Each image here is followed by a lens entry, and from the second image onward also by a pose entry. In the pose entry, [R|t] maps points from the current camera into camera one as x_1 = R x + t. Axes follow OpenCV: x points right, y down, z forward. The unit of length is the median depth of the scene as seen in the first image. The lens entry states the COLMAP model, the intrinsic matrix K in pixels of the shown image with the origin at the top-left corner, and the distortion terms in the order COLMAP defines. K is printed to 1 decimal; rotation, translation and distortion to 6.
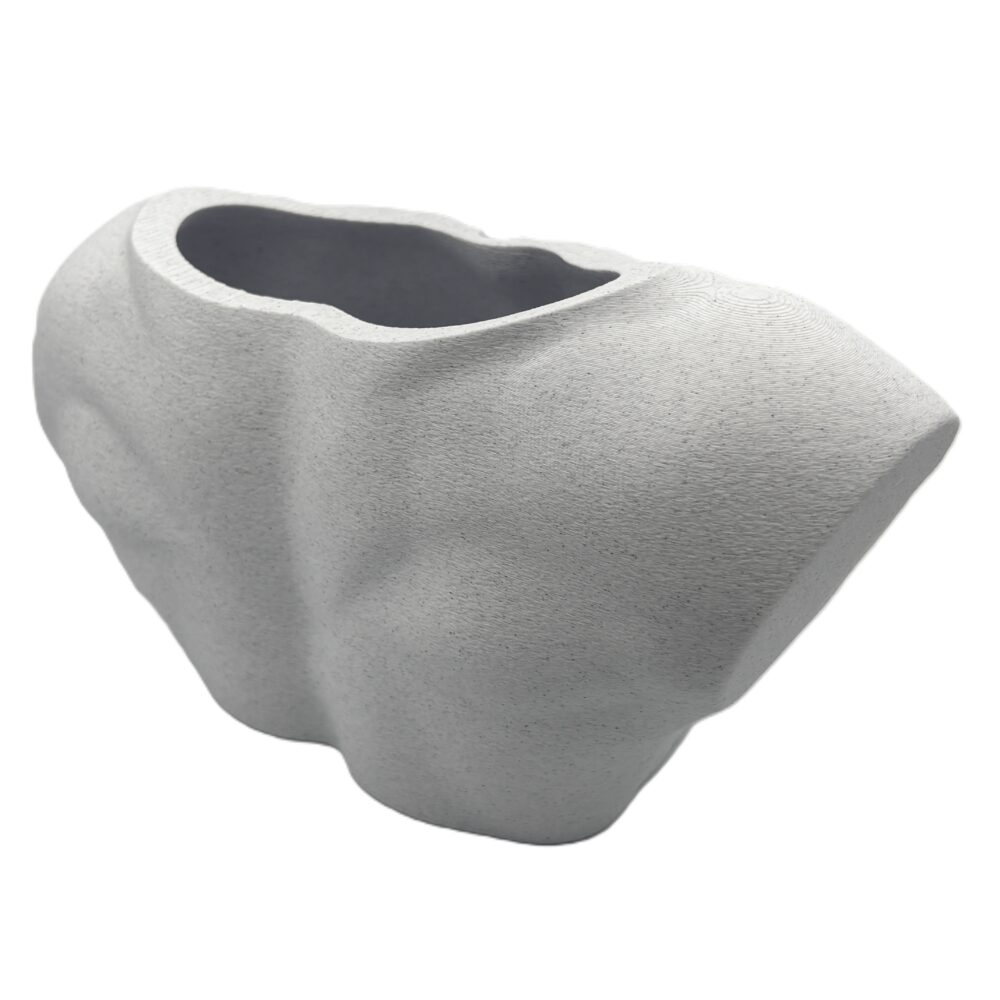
lens RADIAL K [[1618.6, 0, 500.0], [0, 1618.6, 500.0], [0, 0, 1]] dist [0.248381, -1.590345]
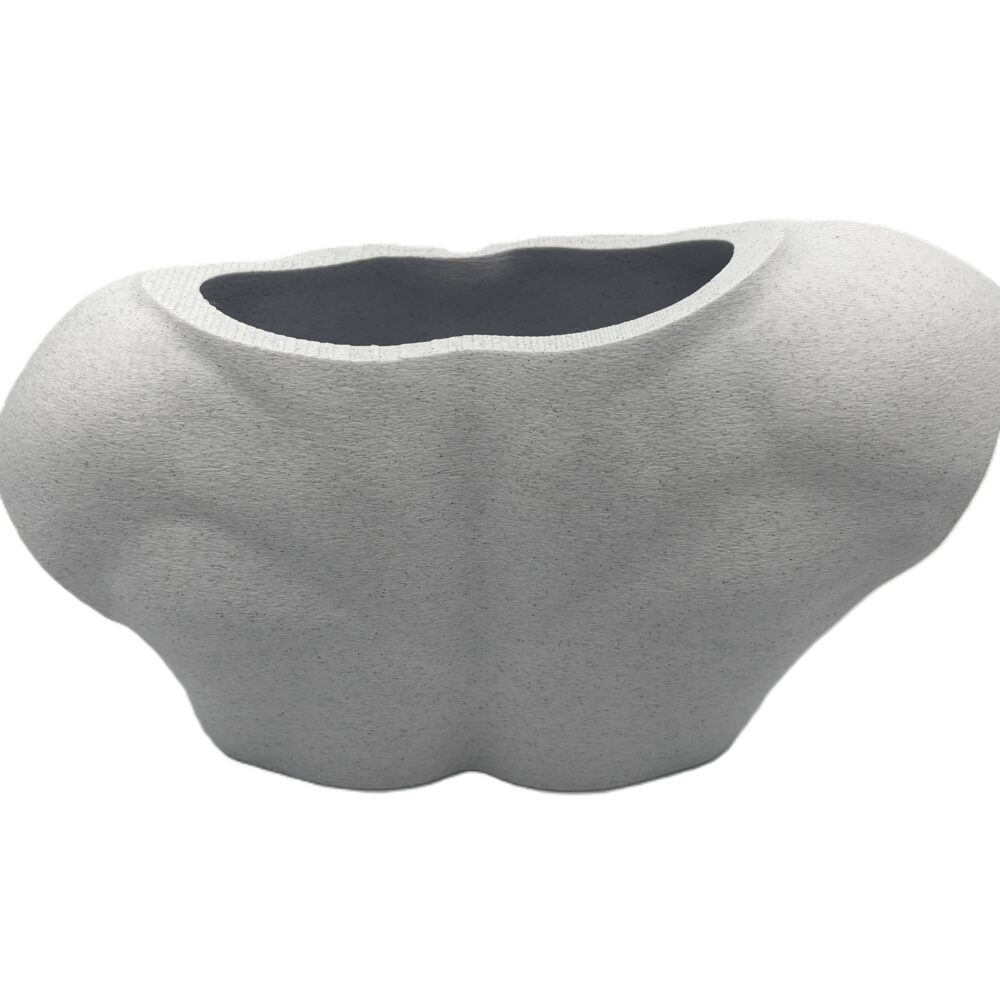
lens RADIAL K [[1618.6, 0, 500.0], [0, 1618.6, 500.0], [0, 0, 1]] dist [0.248381, -1.590345]
pose [[0.750021, -0.296785, 0.591089, -0.770610], [0.299831, 0.949138, 0.096111, -0.121261], [-0.589550, 0.105142, 0.800860, 0.197564]]
